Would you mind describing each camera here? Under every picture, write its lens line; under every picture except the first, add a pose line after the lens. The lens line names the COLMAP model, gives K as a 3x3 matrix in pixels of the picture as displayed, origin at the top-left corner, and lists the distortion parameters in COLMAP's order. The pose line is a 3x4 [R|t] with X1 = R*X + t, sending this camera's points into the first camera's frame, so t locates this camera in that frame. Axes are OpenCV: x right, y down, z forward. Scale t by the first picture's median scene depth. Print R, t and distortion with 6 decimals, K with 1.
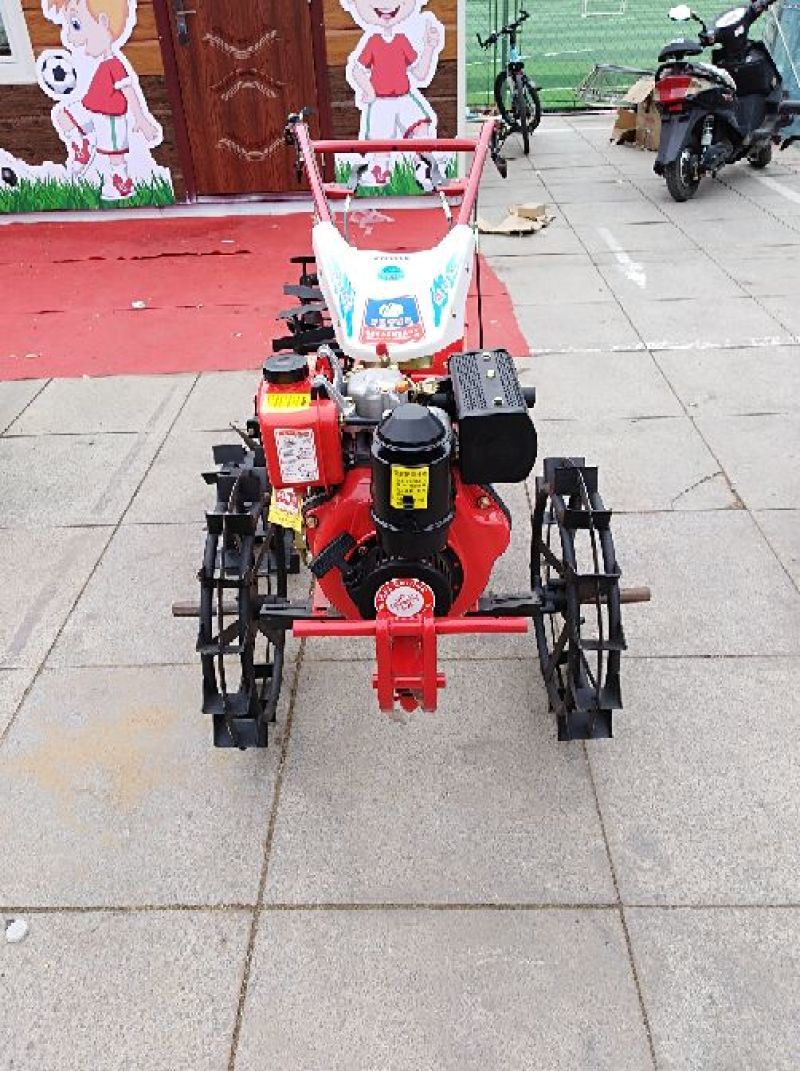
lens RADIAL K [[823.2, 0, 400.3], [0, 823.2, 534.1], [0, 0, 1]] dist [-0.001137, -0.001471]
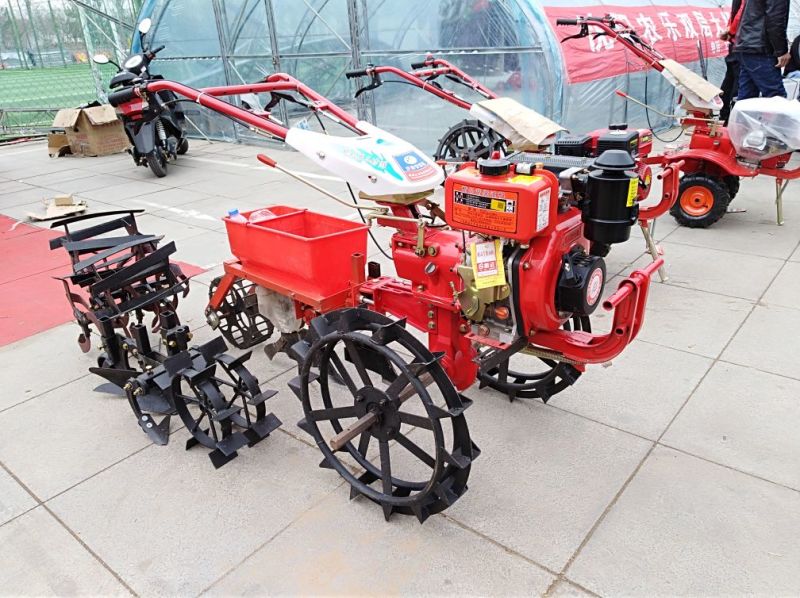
lens RADIAL K [[614.9, 0, 400.4], [0, 614.9, 299.4], [0, 0, 1]] dist [-0.001137, -0.001471]
pose [[0.626557, -0.302169, 0.718415, -0.226129], [0.455409, 0.889989, -0.022845, -0.007849], [-0.632478, 0.341487, 0.695240, 0.083197]]
